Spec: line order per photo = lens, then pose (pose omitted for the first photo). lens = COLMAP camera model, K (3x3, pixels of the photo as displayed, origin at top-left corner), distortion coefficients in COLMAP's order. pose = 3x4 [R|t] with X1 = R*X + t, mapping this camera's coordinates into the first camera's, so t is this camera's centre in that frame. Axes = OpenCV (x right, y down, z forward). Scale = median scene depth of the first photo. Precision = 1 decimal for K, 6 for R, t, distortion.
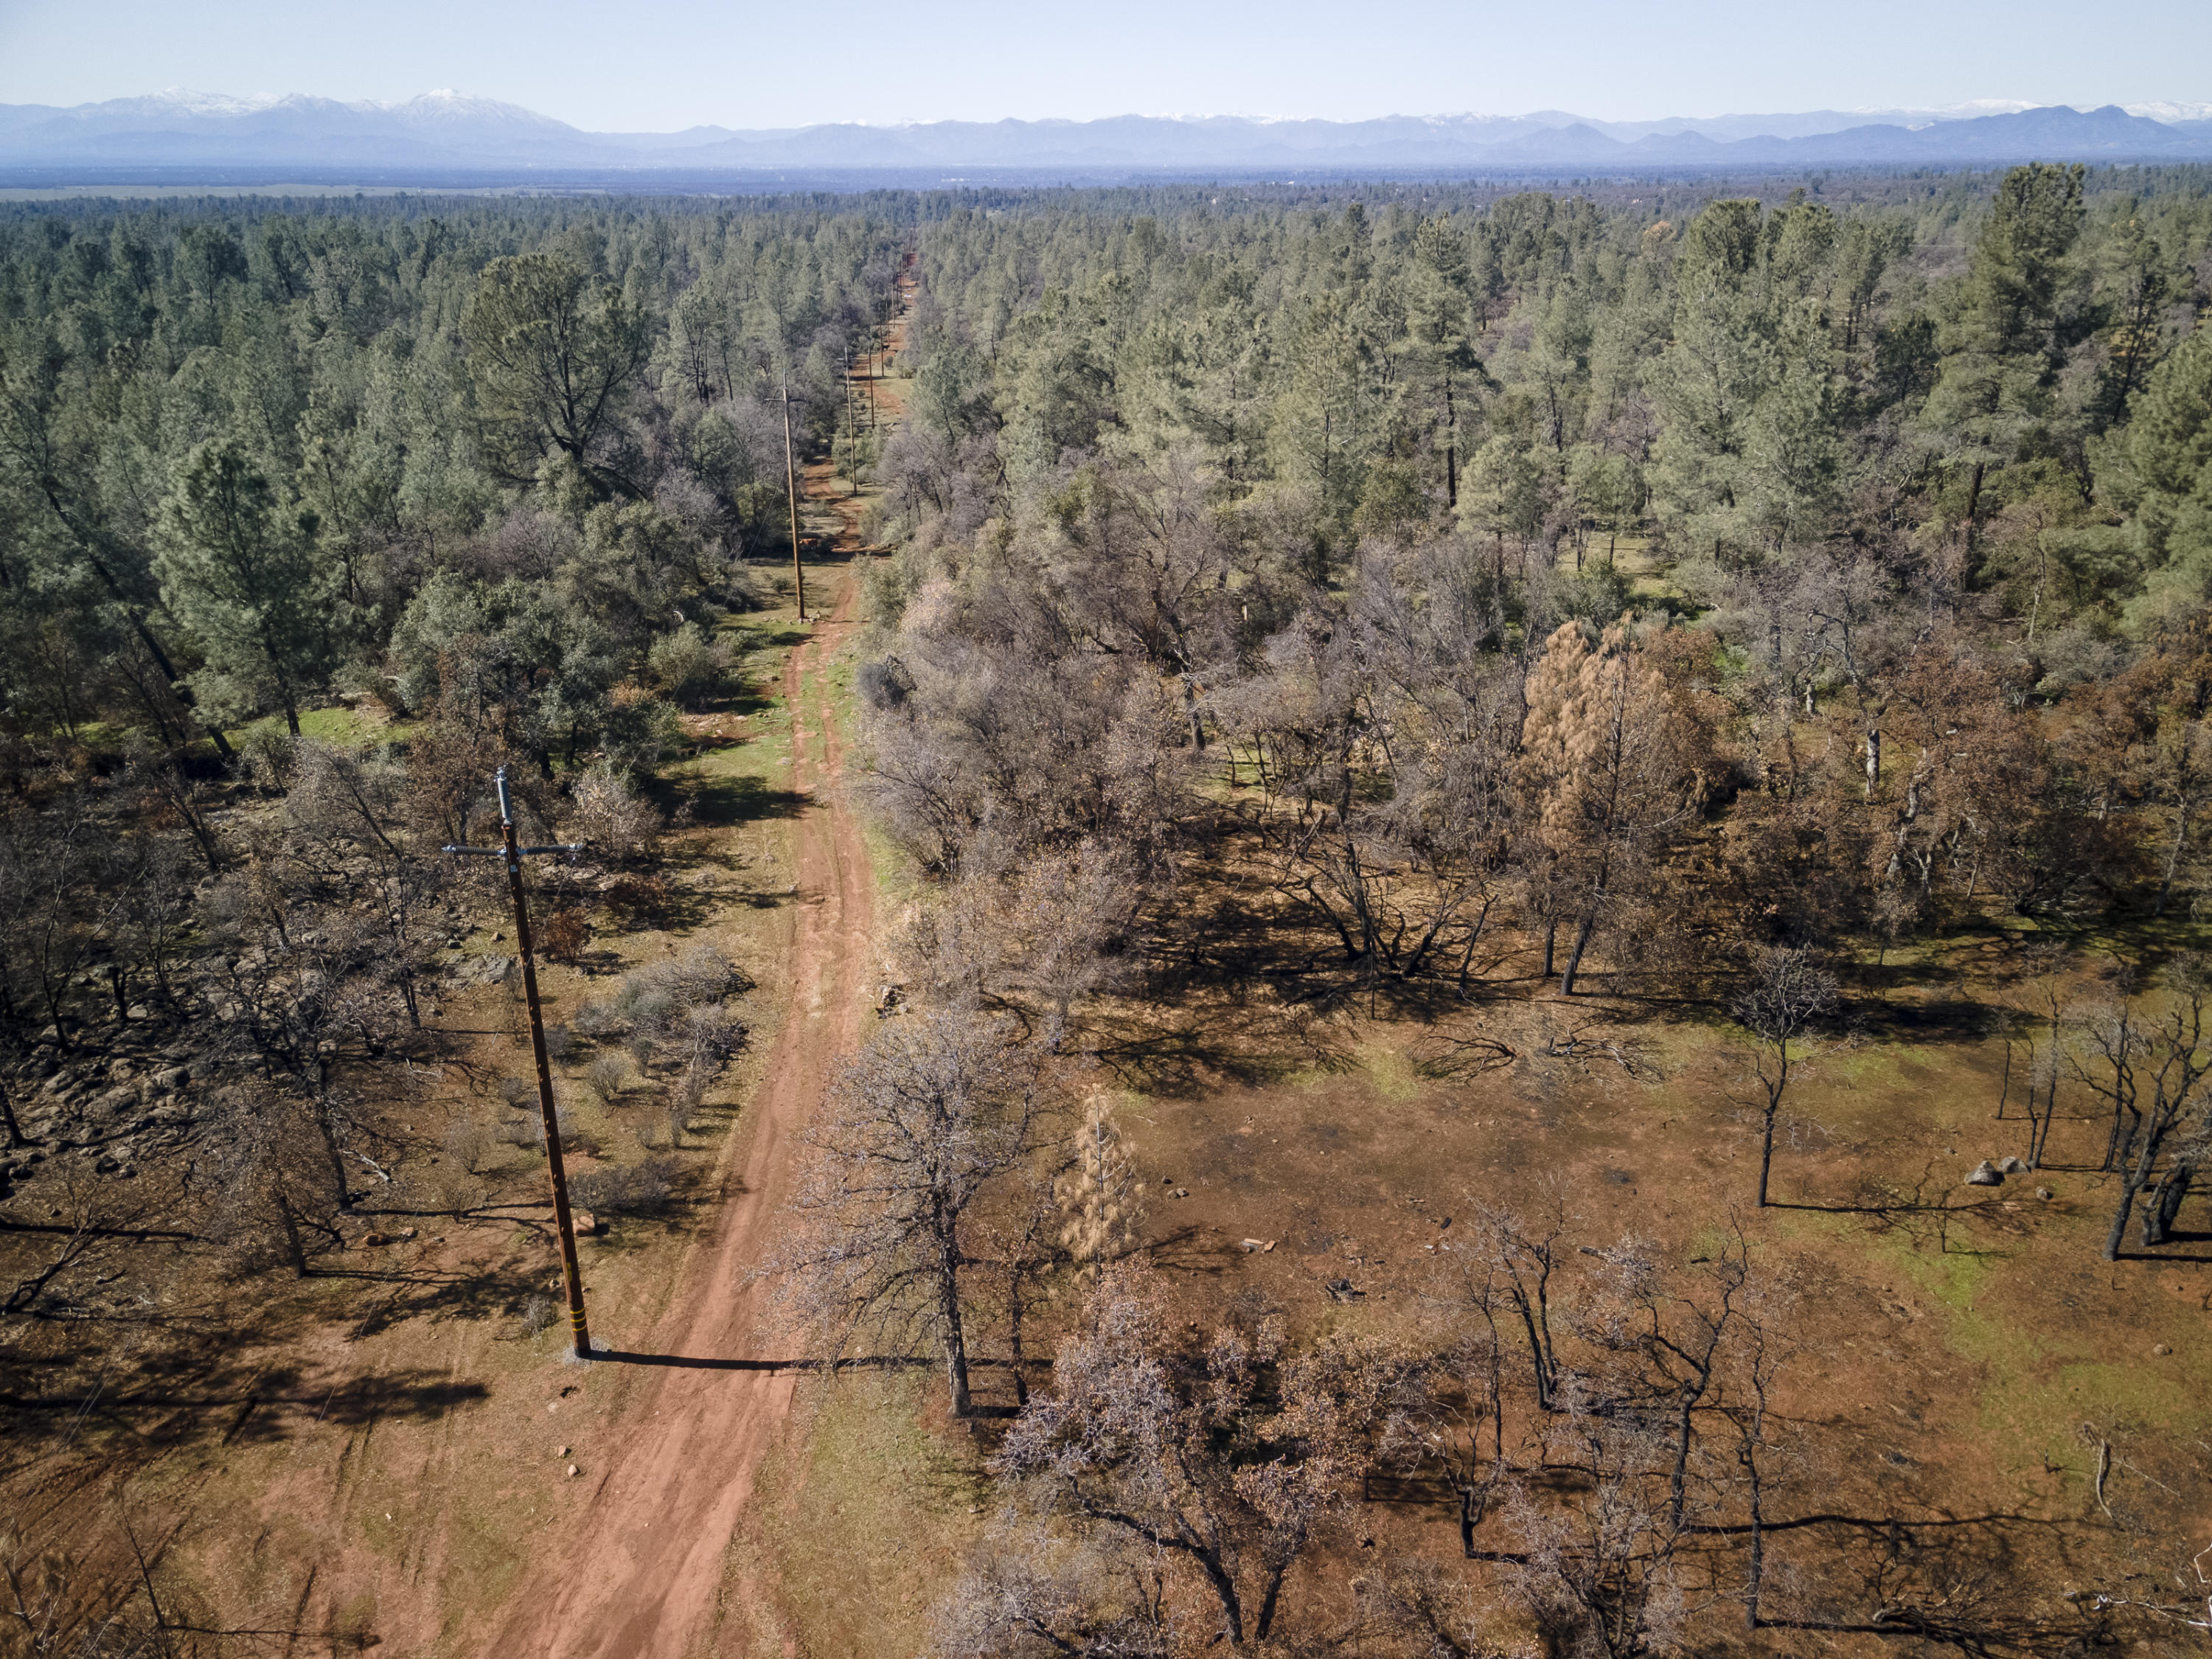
lens RADIAL K [[1609.8, 0, 1091.6], [0, 1609.8, 834.1], [0, 0, 1]] dist [0.012625, 0.057554]
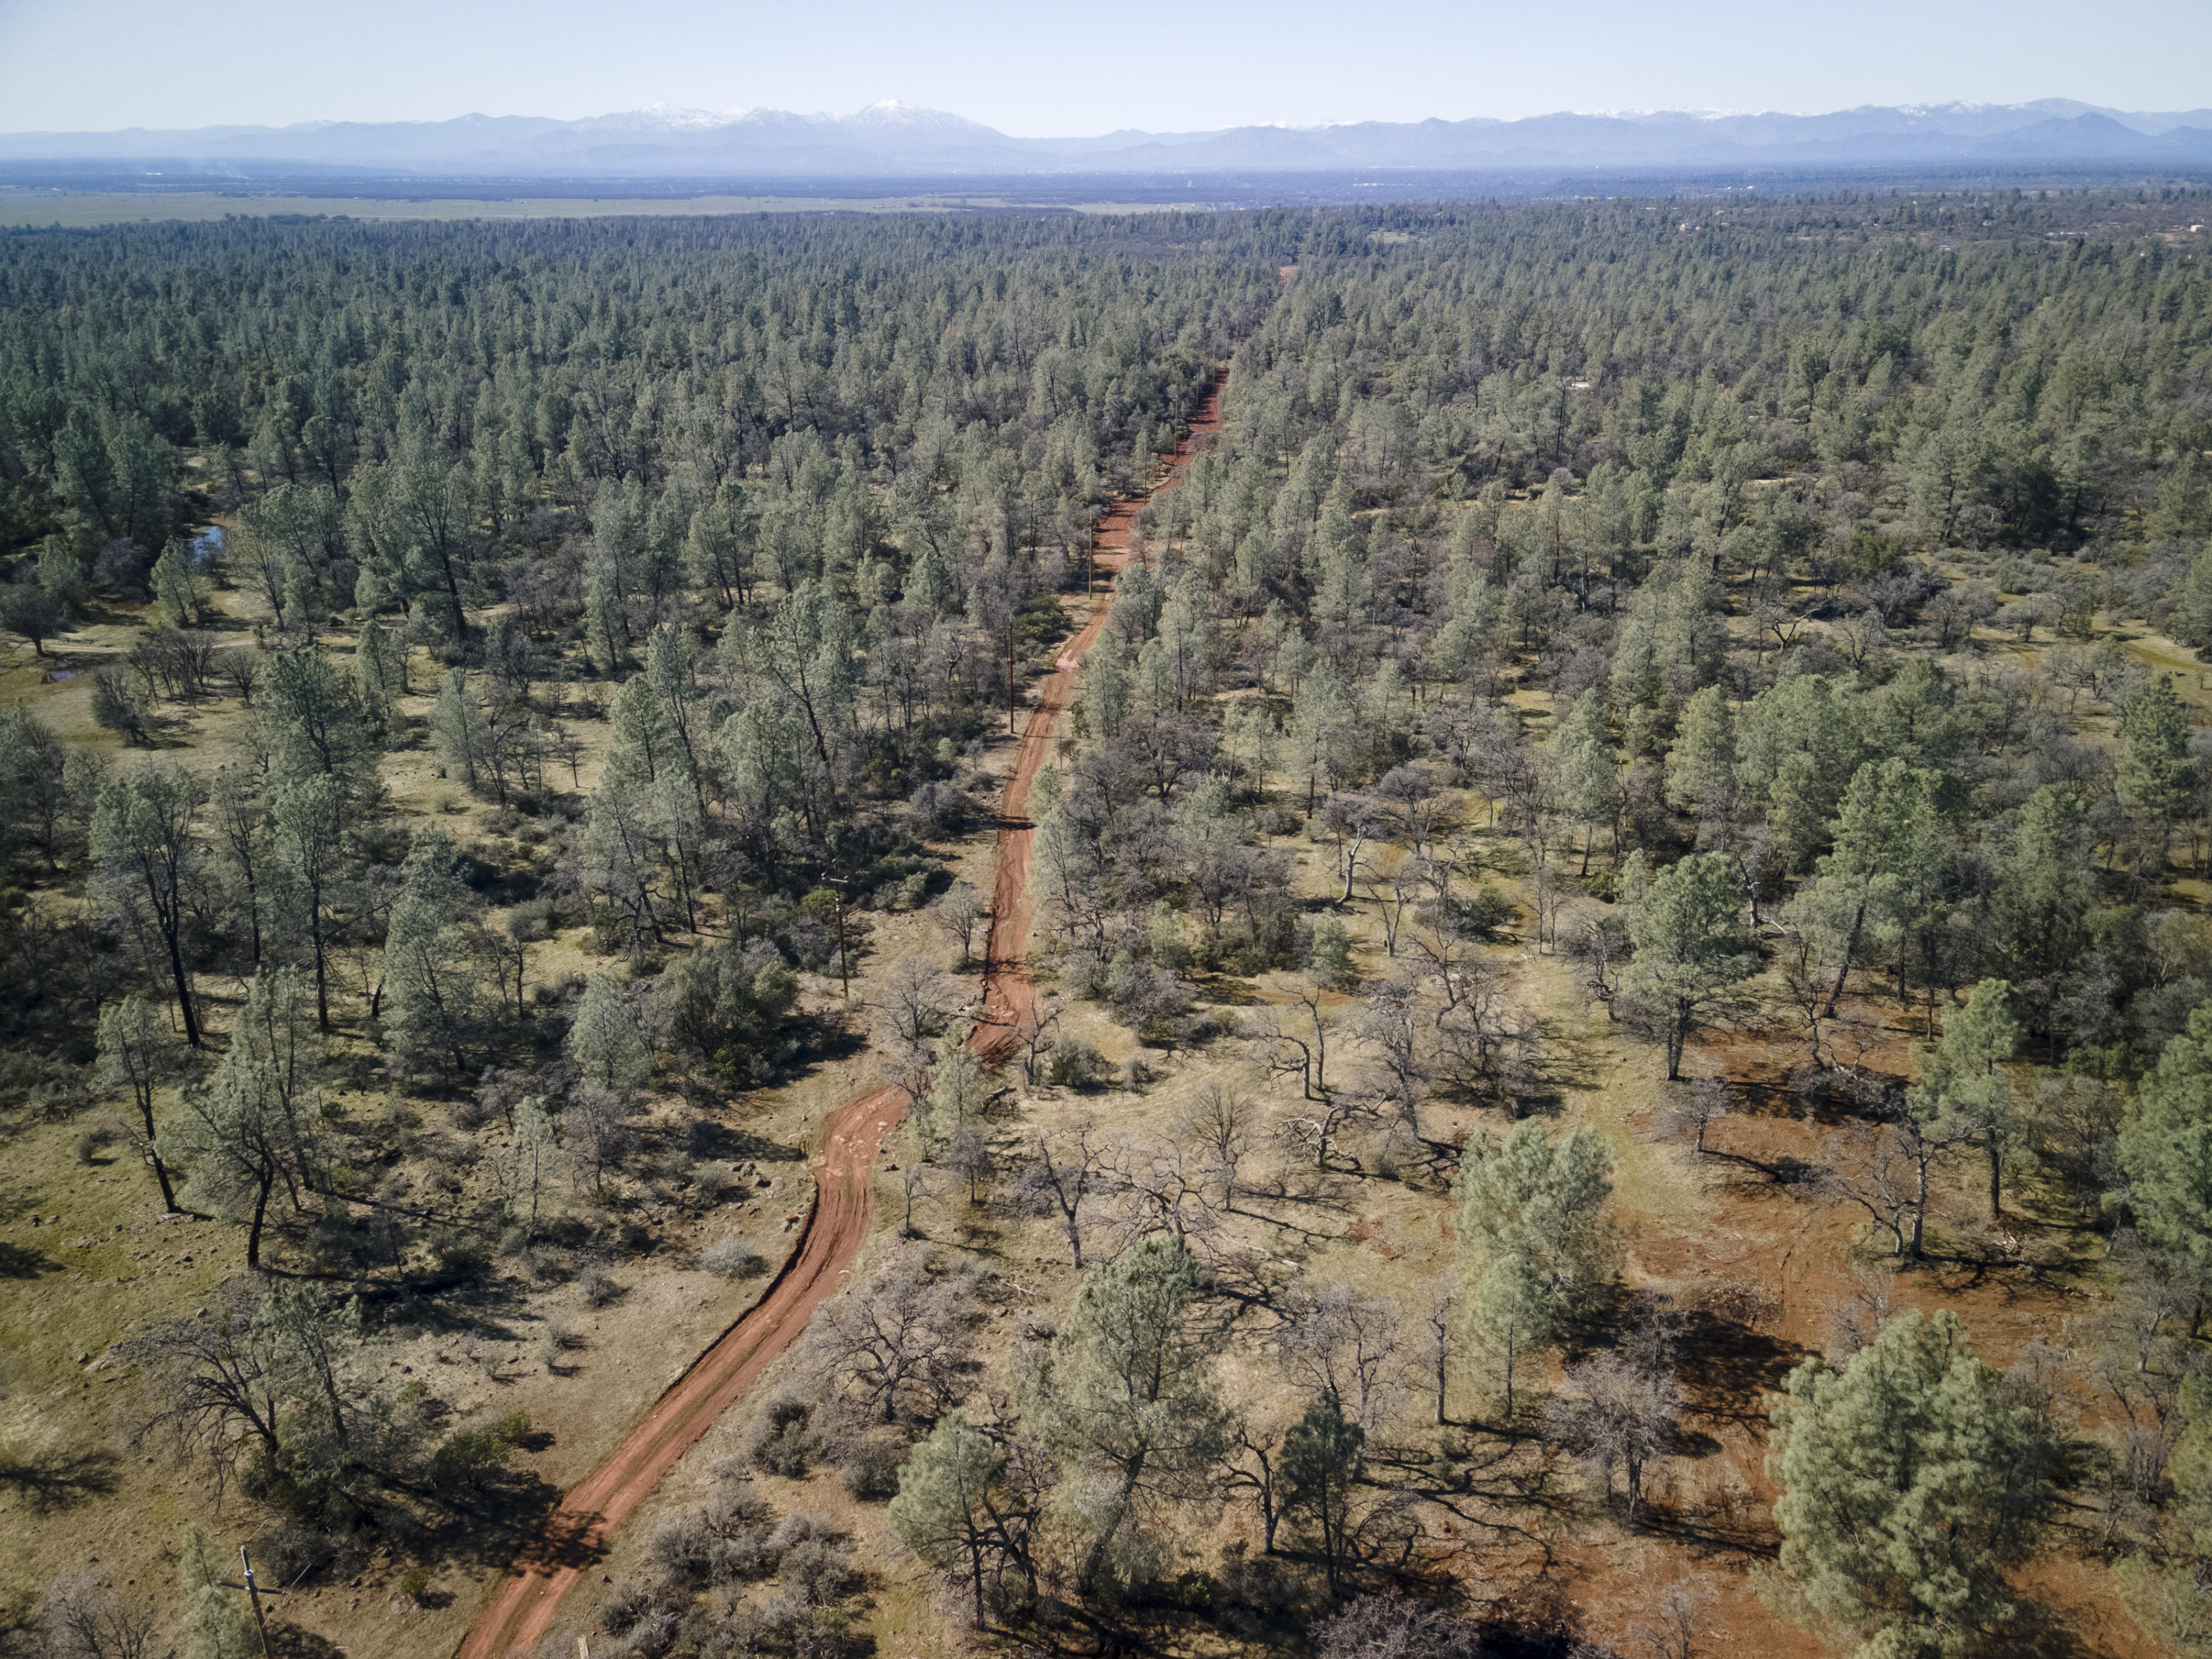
lens RADIAL K [[1609.8, 0, 1091.6], [0, 1609.8, 834.1], [0, 0, 1]] dist [0.012625, 0.057554]
pose [[0.972097, 0.089628, -0.216780, -0.005369], [-0.089763, 0.995920, 0.009241, -0.064564], [0.216724, 0.010476, 0.976177, 0.138831]]
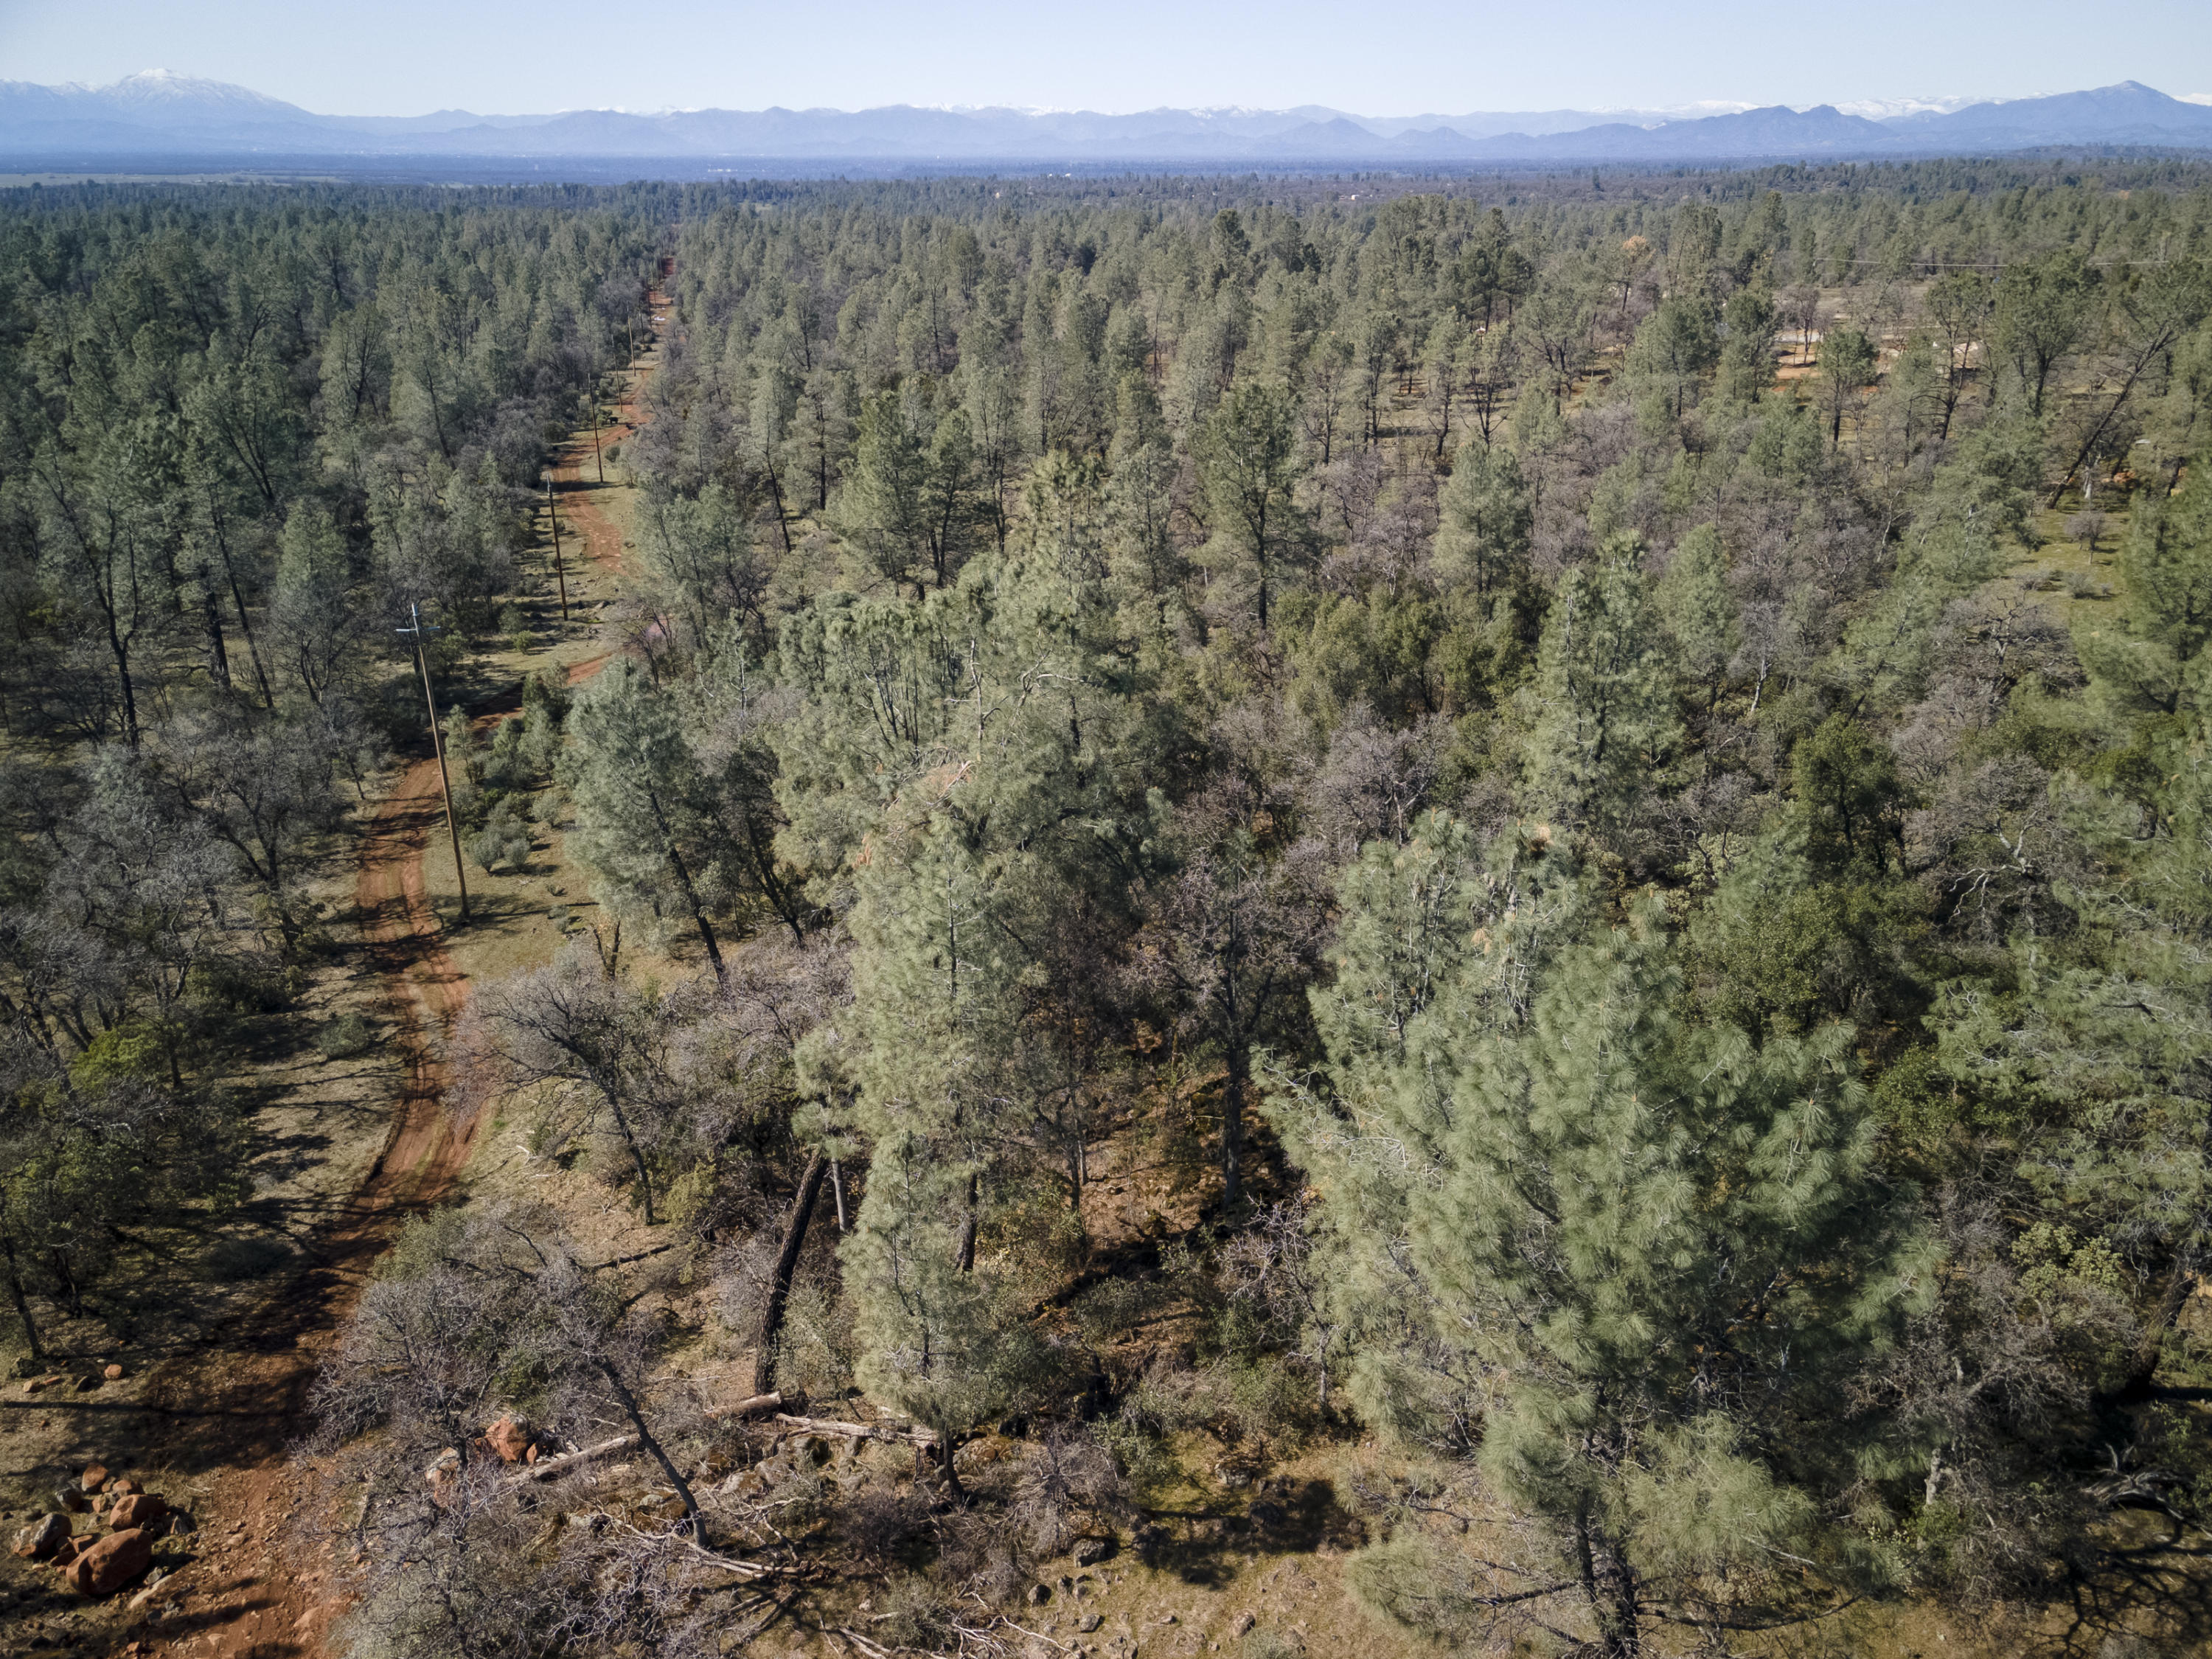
lens RADIAL K [[1609.8, 0, 1091.6], [0, 1609.8, 834.1], [0, 0, 1]] dist [0.012625, 0.057554]
pose [[0.991574, -0.047840, 0.120387, -0.001929], [0.047292, 0.998854, 0.007405, -0.015306], [-0.120603, -0.001650, 0.992699, 0.036106]]
